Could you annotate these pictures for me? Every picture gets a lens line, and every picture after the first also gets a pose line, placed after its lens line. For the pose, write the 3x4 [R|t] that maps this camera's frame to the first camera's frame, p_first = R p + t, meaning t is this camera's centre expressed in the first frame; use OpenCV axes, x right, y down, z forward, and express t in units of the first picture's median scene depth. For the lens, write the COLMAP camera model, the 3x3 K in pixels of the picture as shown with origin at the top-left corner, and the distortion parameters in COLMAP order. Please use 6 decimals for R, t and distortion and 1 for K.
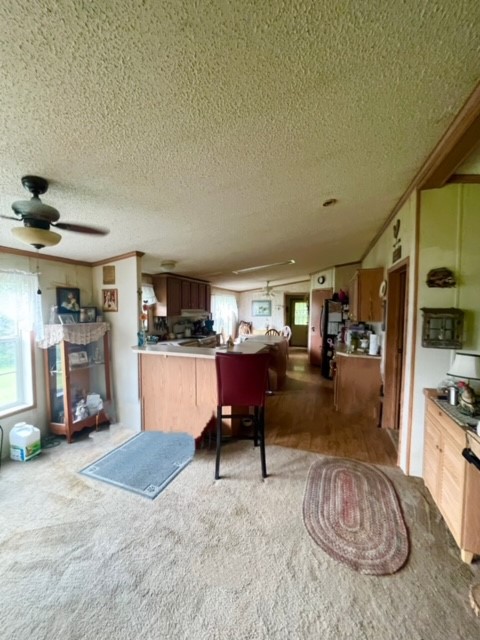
lens RADIAL K [[255.5, 0, 239.4], [0, 255.5, 319.1], [0, 0, 1]] dist [-0.001289, -0.000015]
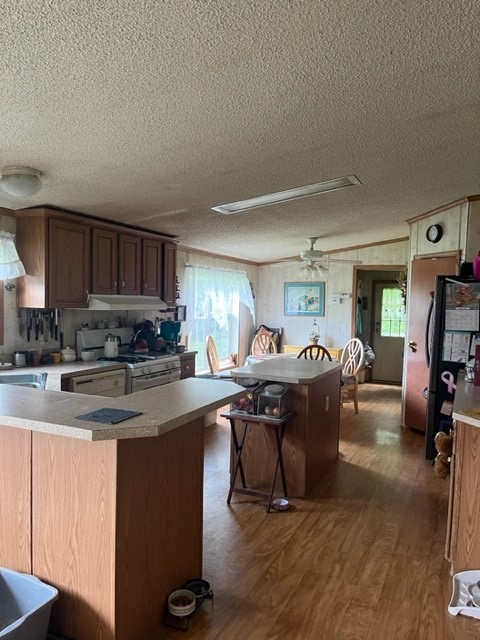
lens RADIAL K [[483.3, 0, 239.4], [0, 483.3, 324.7], [0, 0, 1]] dist [0.048824, 0.001510]
pose [[0.995035, 0.021994, -0.097068, 0.083557], [-0.021685, 0.999756, 0.004240, 0.004137], [0.097137, -0.002114, 0.995269, 0.164041]]
